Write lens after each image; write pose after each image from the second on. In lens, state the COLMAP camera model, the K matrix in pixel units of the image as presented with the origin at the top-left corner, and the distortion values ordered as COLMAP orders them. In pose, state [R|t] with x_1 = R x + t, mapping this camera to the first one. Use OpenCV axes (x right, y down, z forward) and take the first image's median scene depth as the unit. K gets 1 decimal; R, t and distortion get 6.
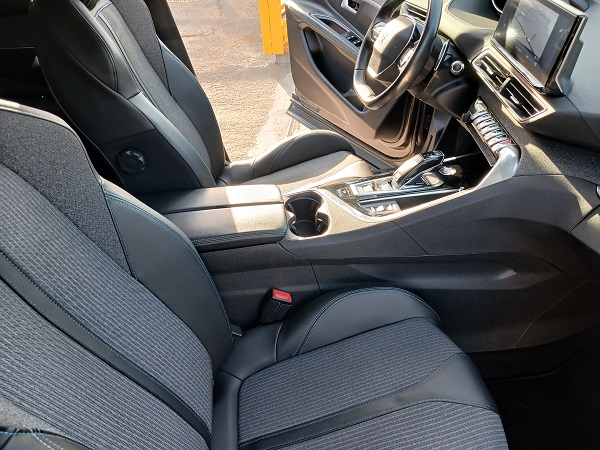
lens RADIAL K [[470.7, 0, 300.0], [0, 470.7, 231.7], [0, 0, 1]] dist [0.087674, -0.099968]
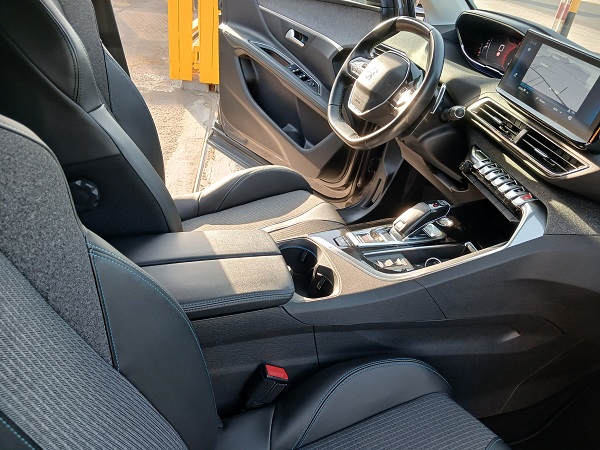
lens RADIAL K [[477.3, 0, 300.0], [0, 477.3, 225.0], [0, 0, 1]] dist [0.069951, -0.104040]
pose [[0.967404, 0.036634, 0.250576, -0.204354], [-0.015744, 0.996268, -0.084871, -0.041256], [-0.252750, 0.078159, 0.964370, 0.190569]]
